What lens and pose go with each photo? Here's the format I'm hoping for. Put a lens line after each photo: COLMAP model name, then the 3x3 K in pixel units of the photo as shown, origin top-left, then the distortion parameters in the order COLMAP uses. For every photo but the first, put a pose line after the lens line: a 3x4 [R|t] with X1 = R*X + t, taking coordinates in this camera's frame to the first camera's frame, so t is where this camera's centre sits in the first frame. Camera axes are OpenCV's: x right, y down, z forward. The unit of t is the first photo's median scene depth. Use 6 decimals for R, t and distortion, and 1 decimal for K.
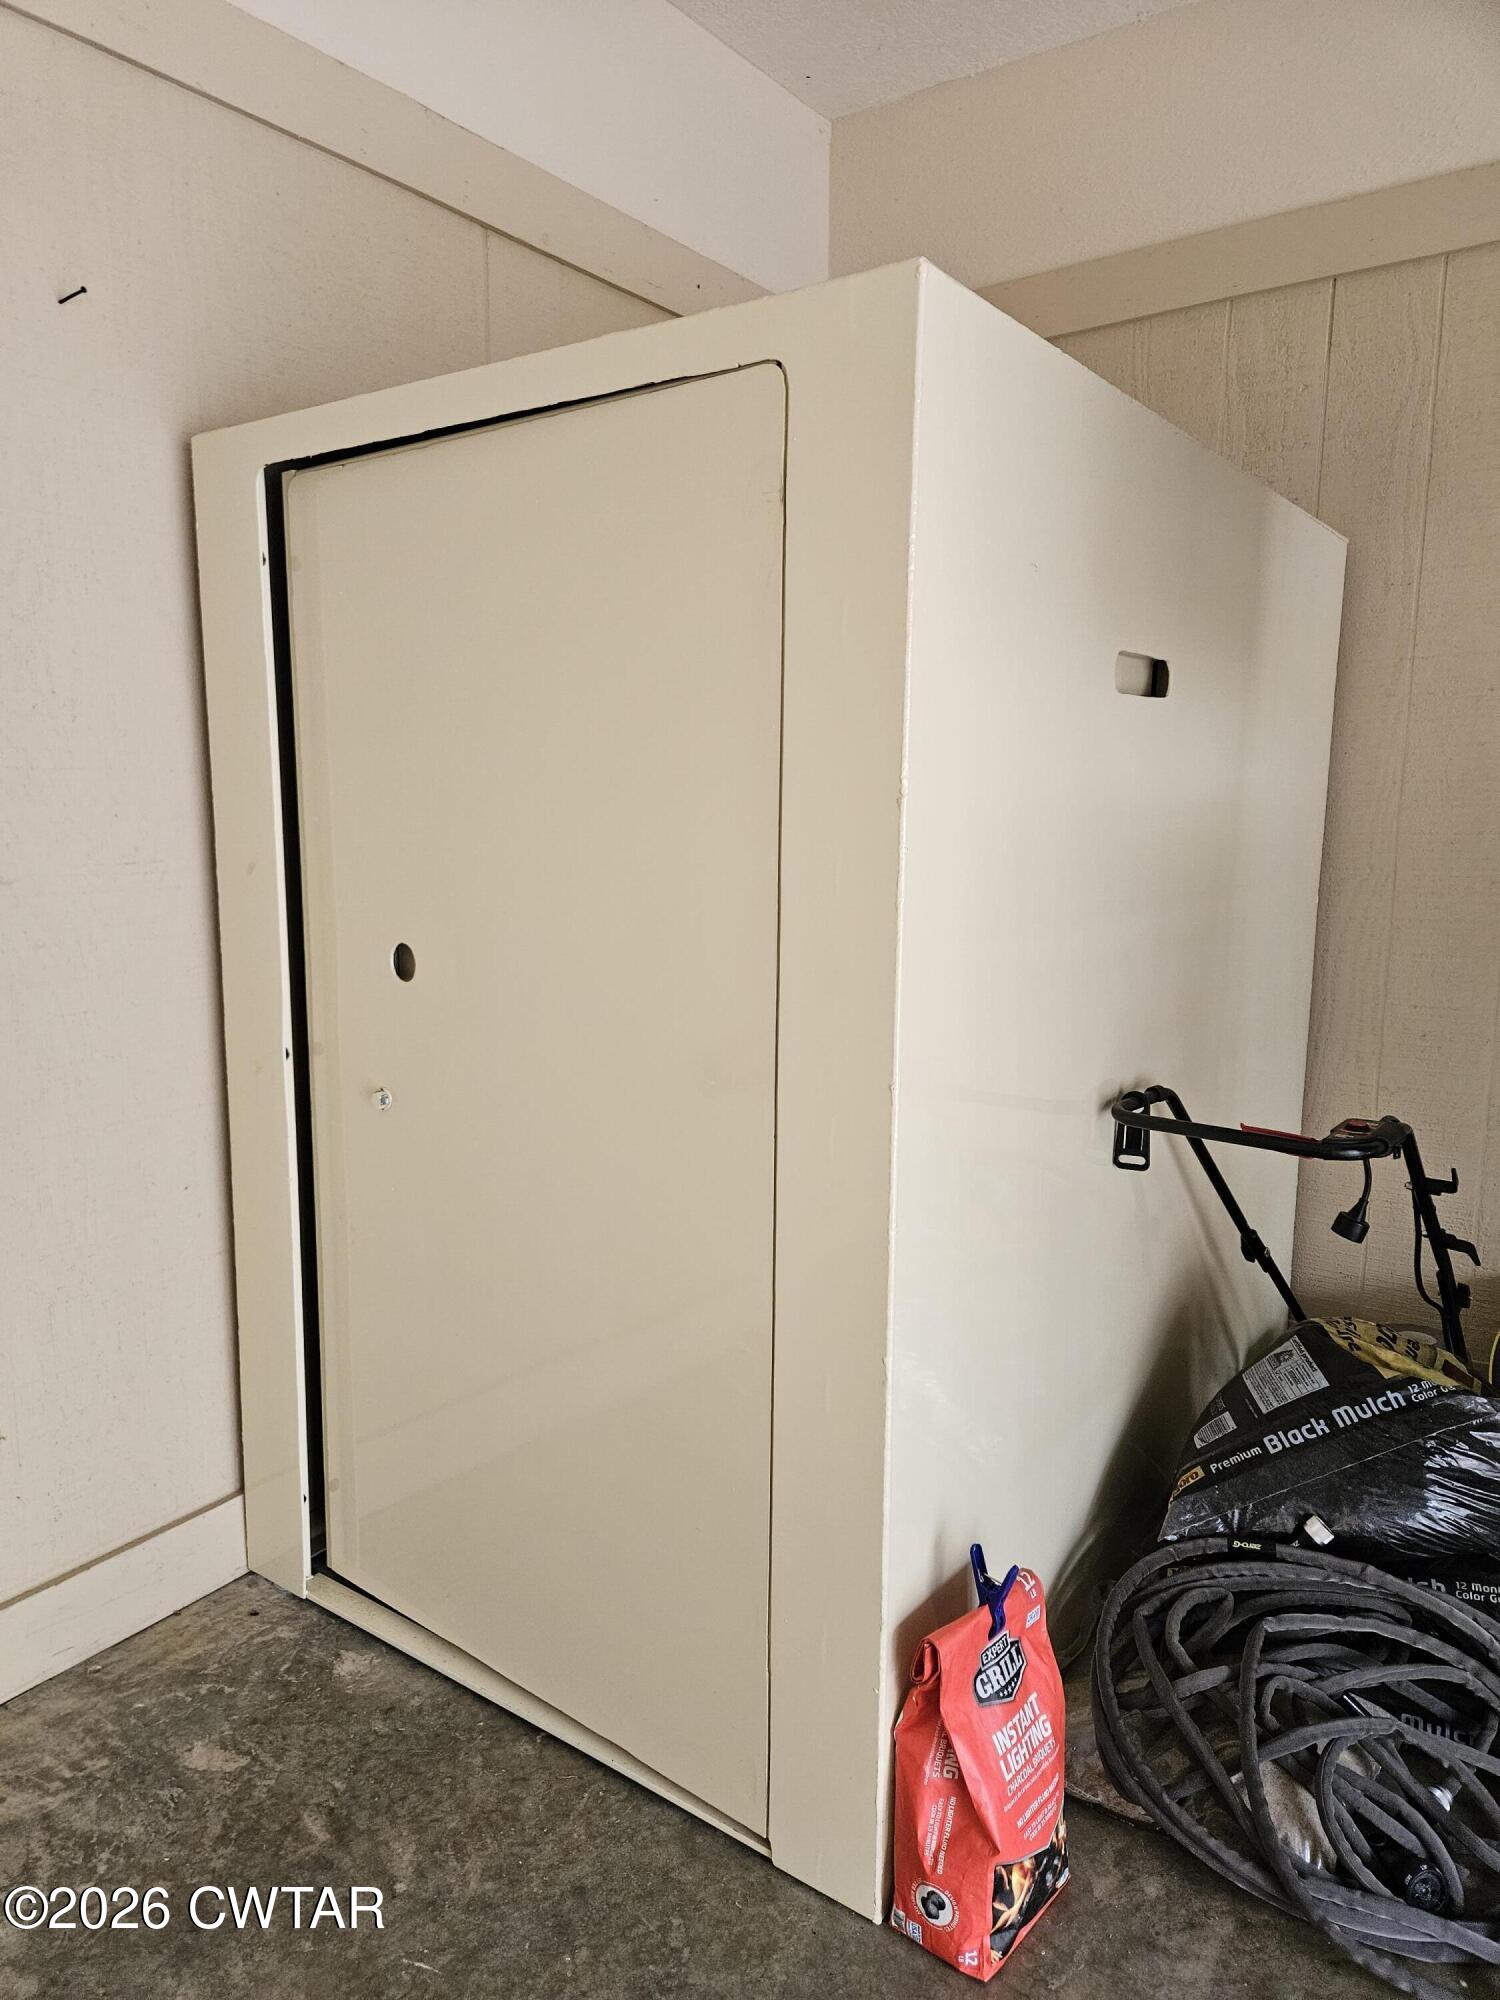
lens RADIAL K [[1329.9, 0, 750.0], [0, 1329.9, 1000.0], [0, 0, 1]] dist [0.028413, -0.001020]
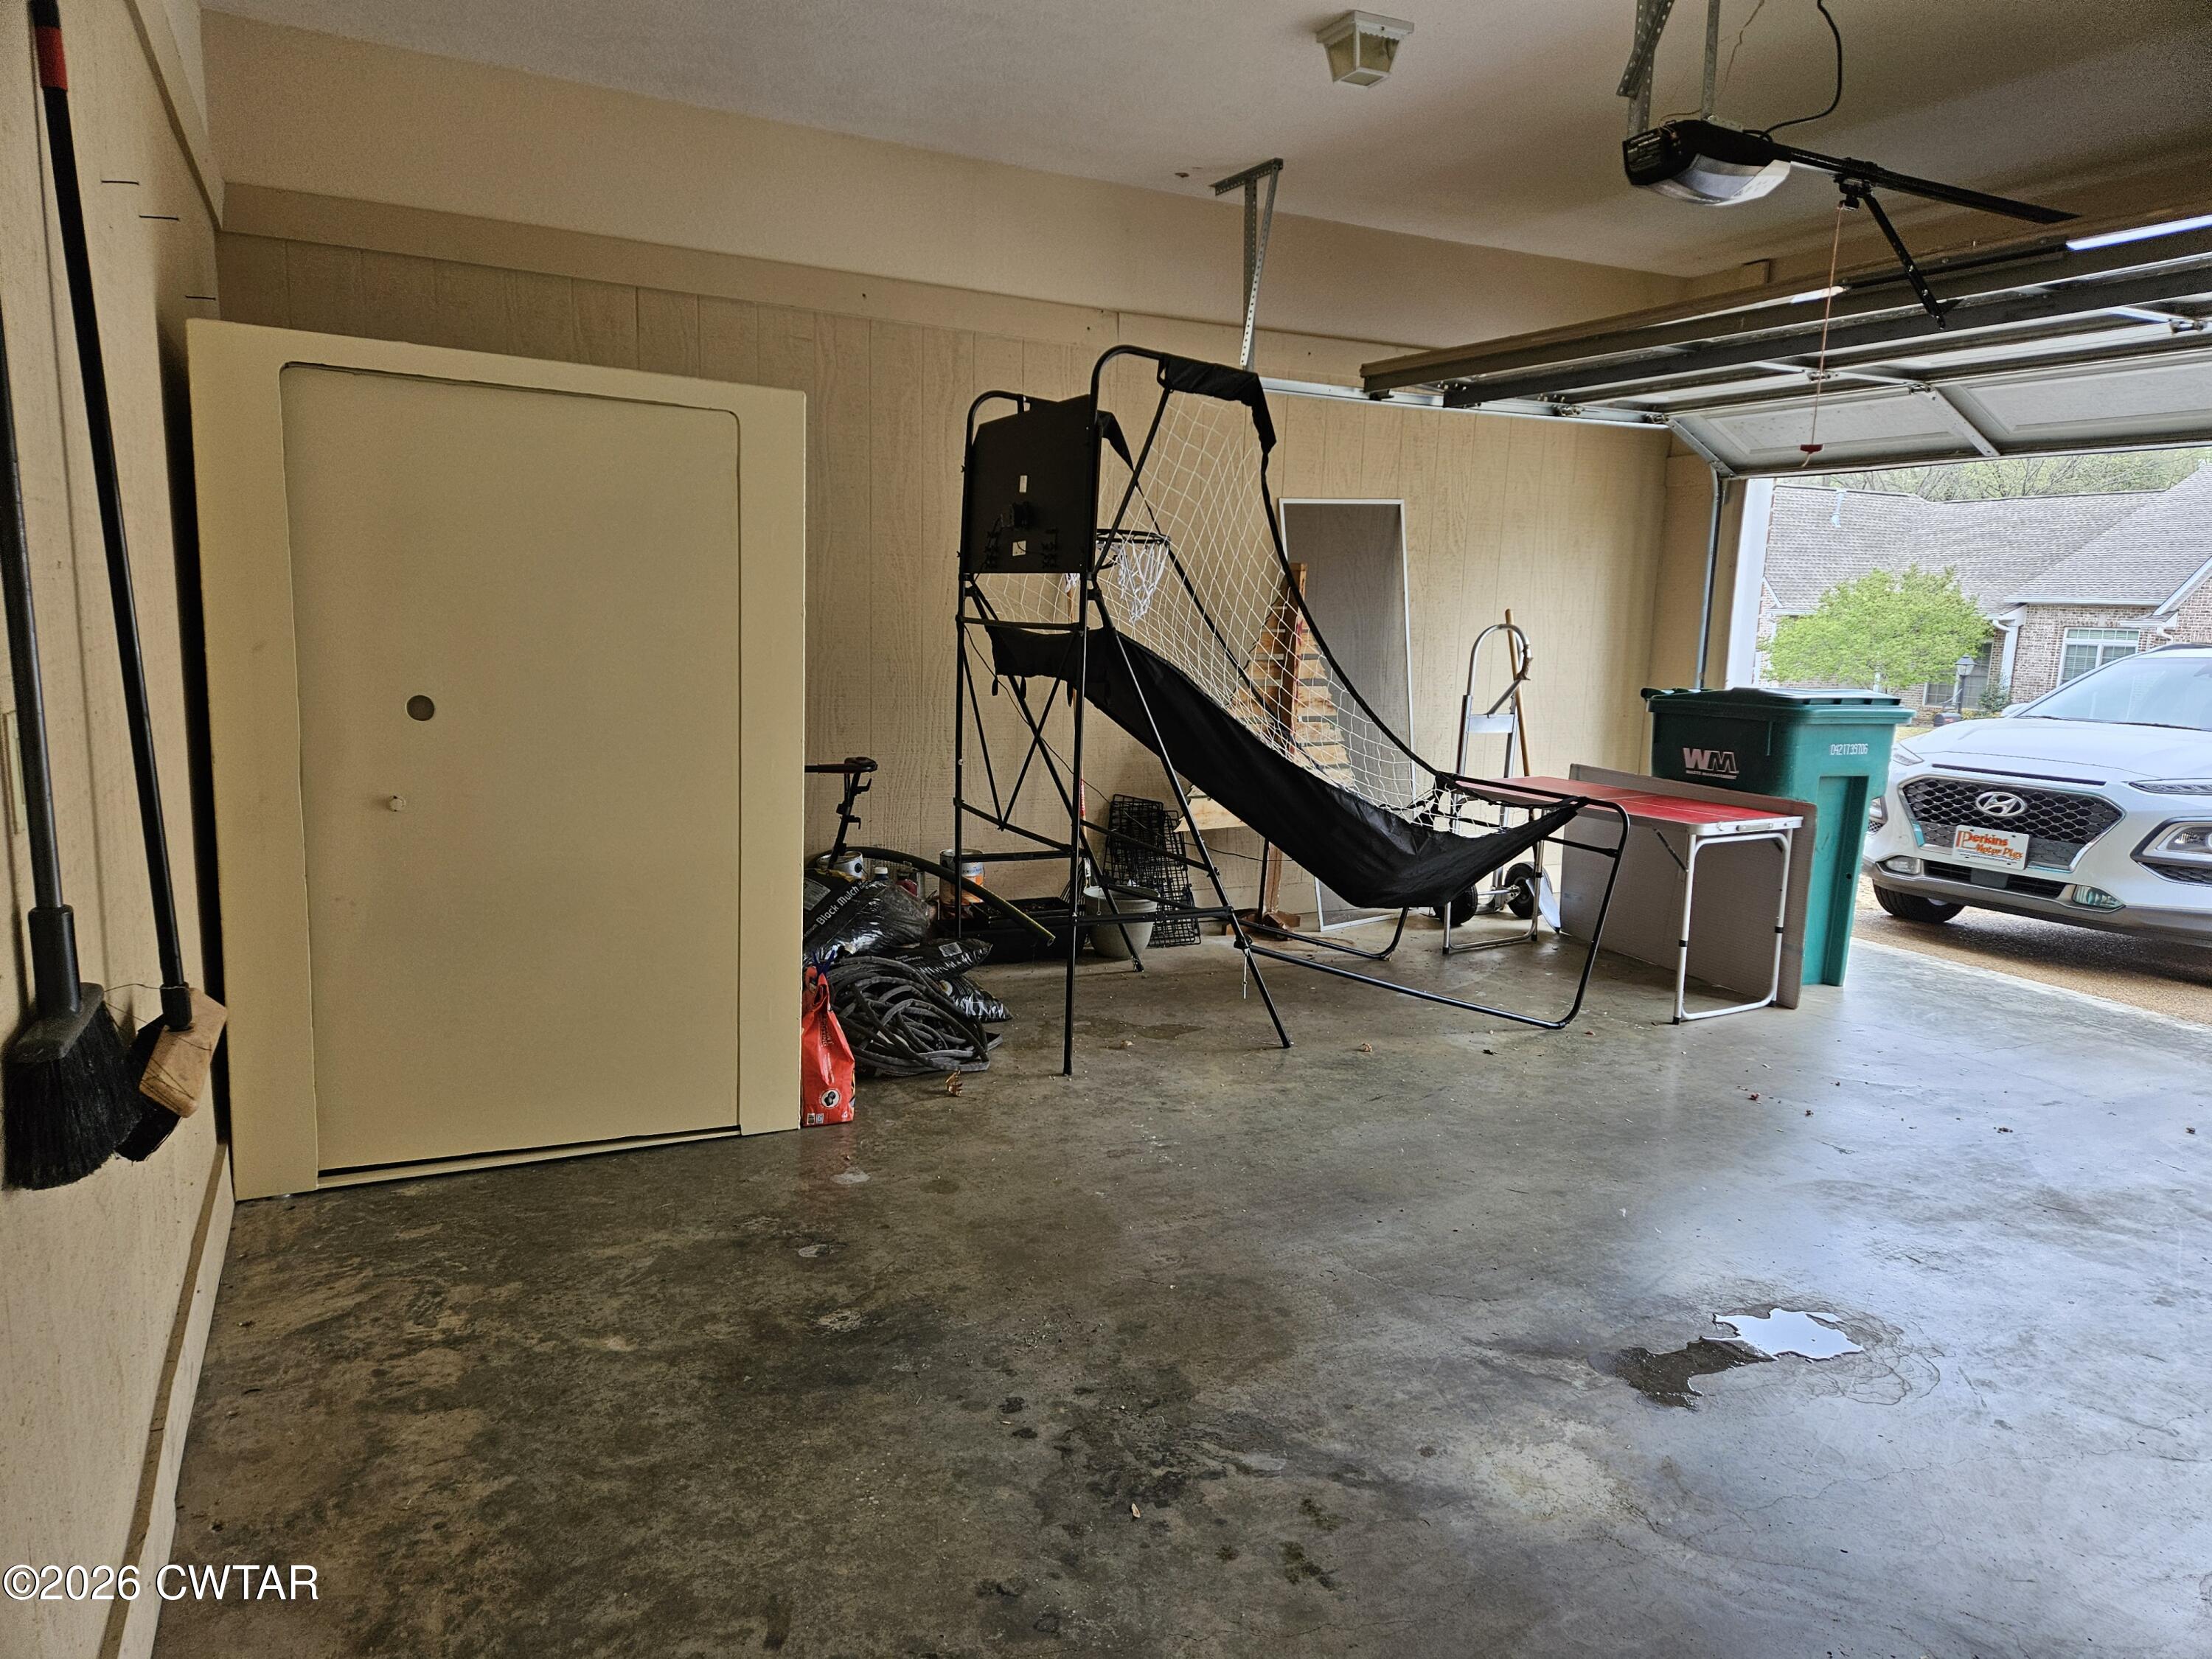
lens RADIAL K [[1470.9, 0, 1106.0], [0, 1470.9, 829.5], [0, 0, 1]] dist [0.028413, -0.001020]
pose [[0.466345, -0.117592, 0.876752, -1.389088], [0.099899, 0.991786, 0.079884, 0.052345], [-0.878944, 0.050333, 0.474261, -0.479990]]
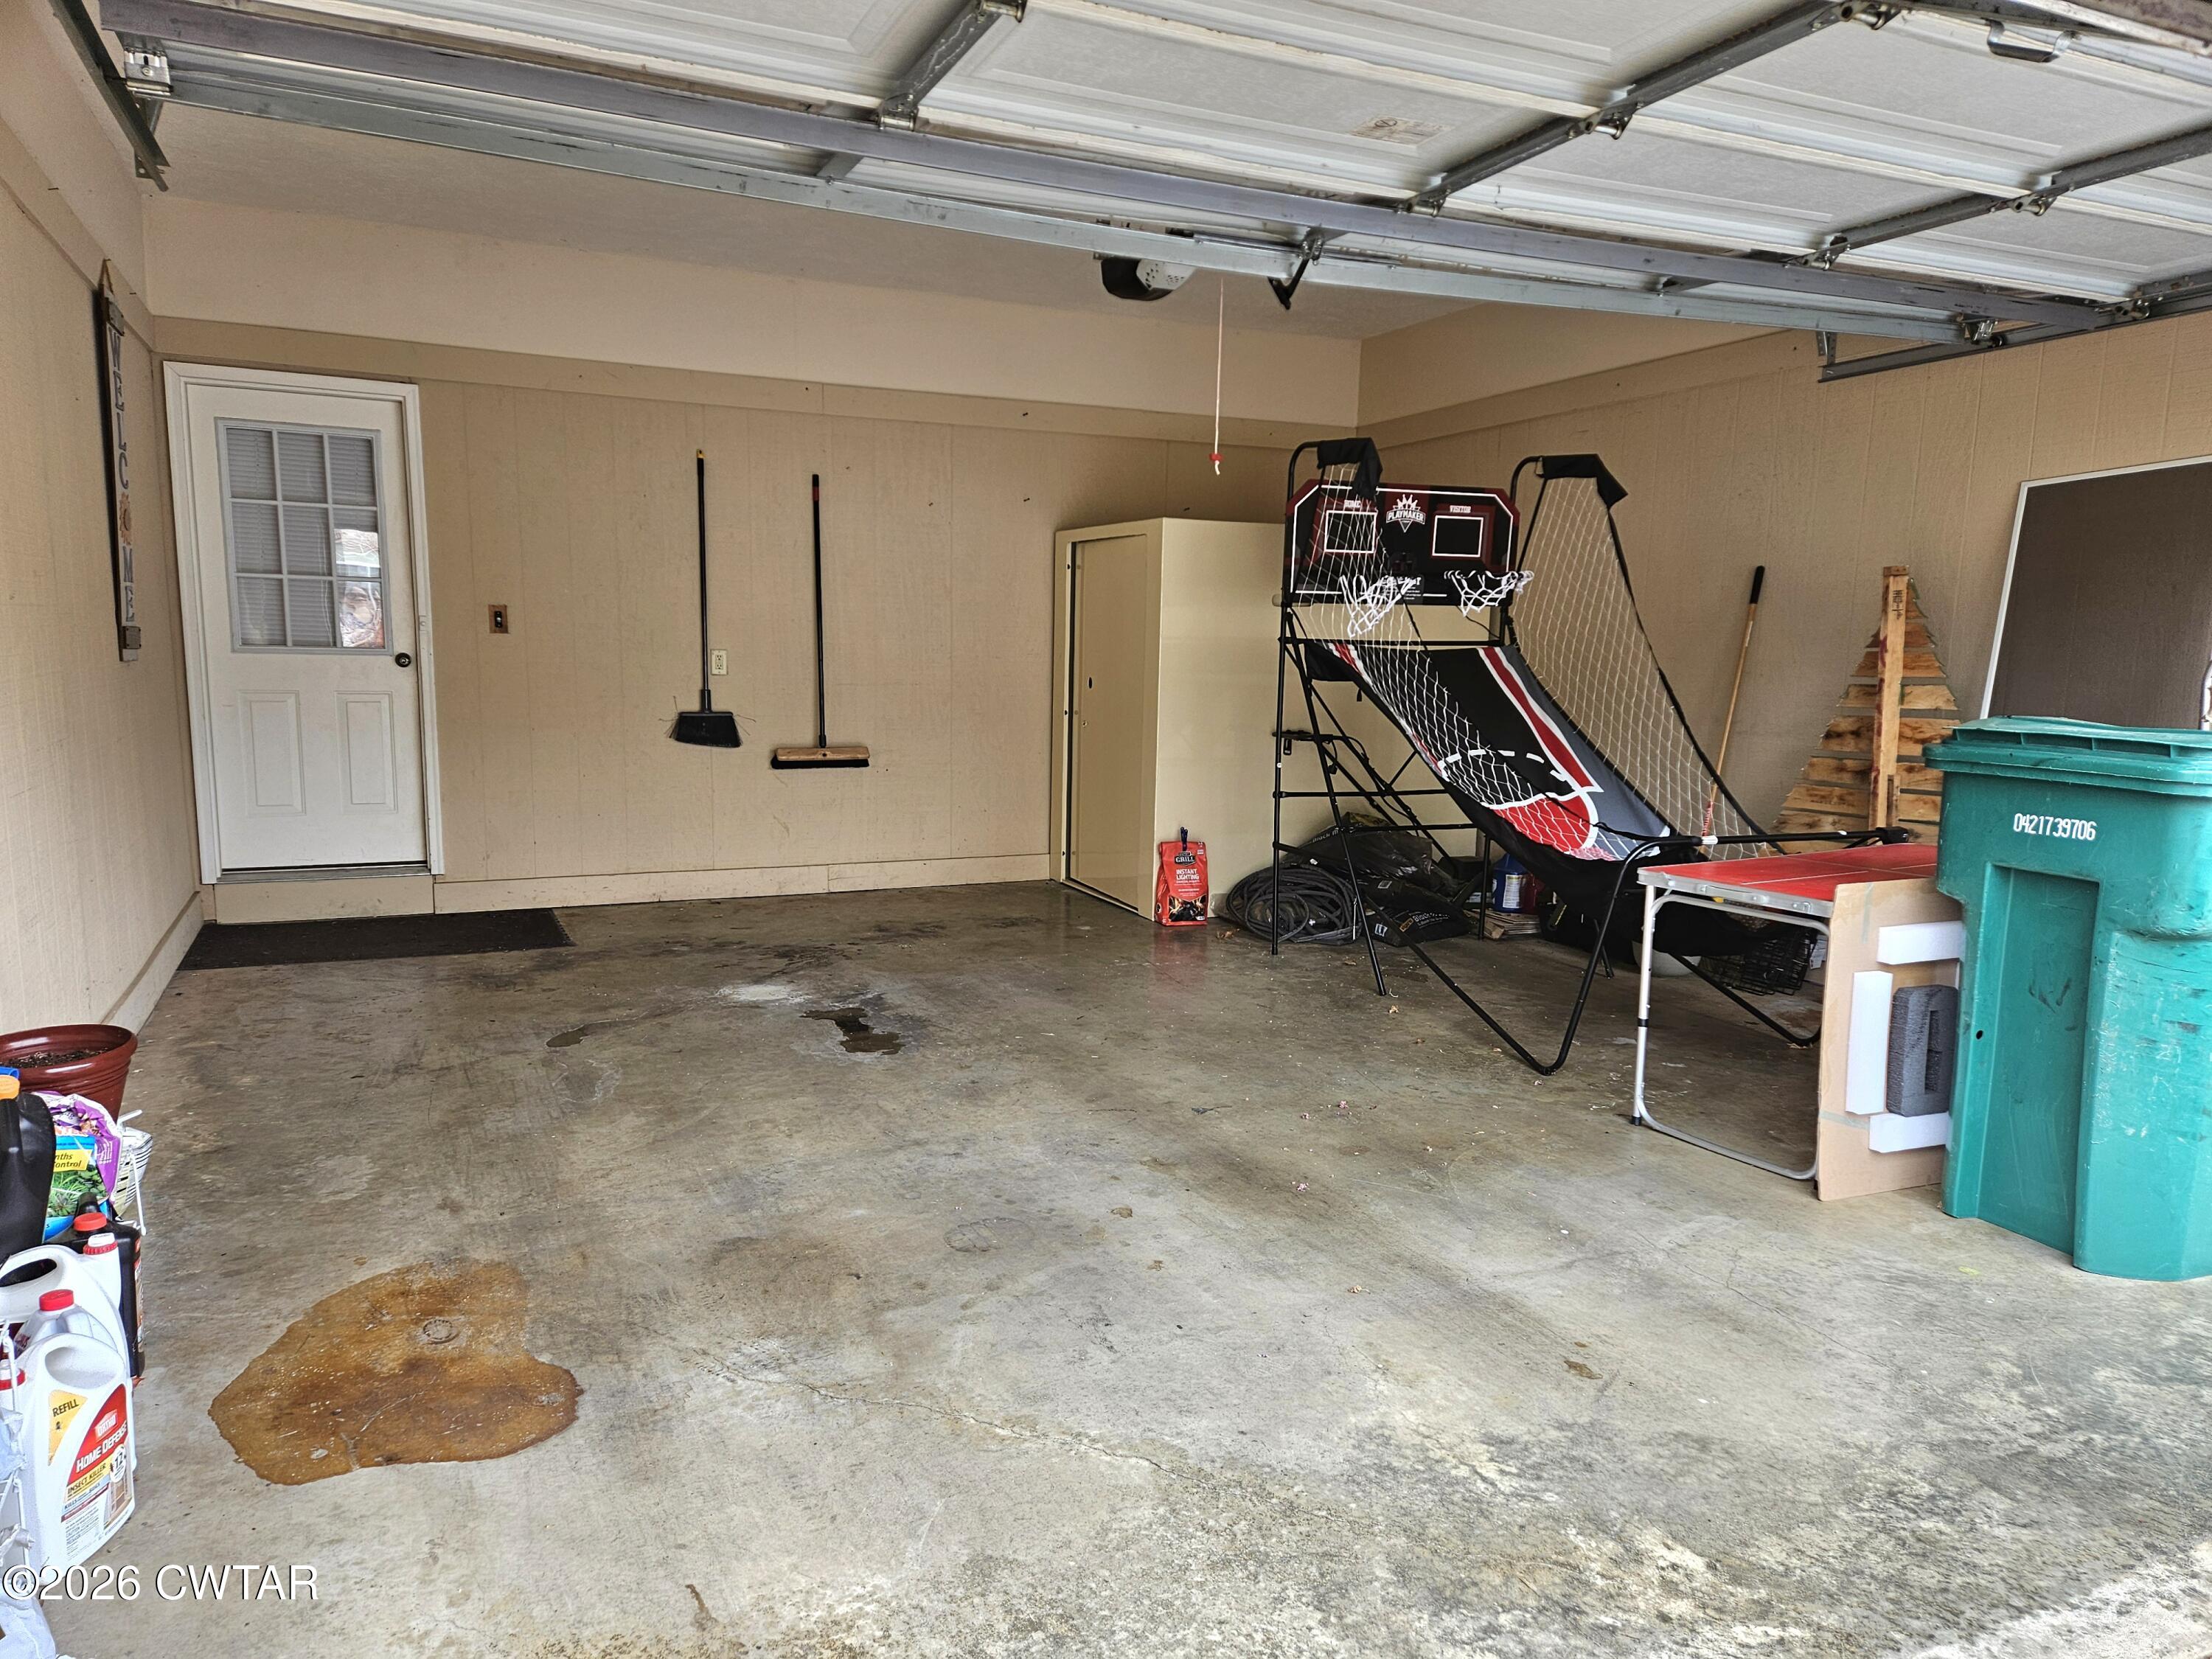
lens RADIAL K [[1470.9, 0, 1106.0], [0, 1470.9, 829.5], [0, 0, 1]] dist [0.028413, -0.001020]
pose [[0.860395, 0.068064, -0.505062, 1.750486], [-0.080200, 0.996776, -0.002295, 0.361424], [0.503277, 0.042480, 0.863080, -2.299912]]
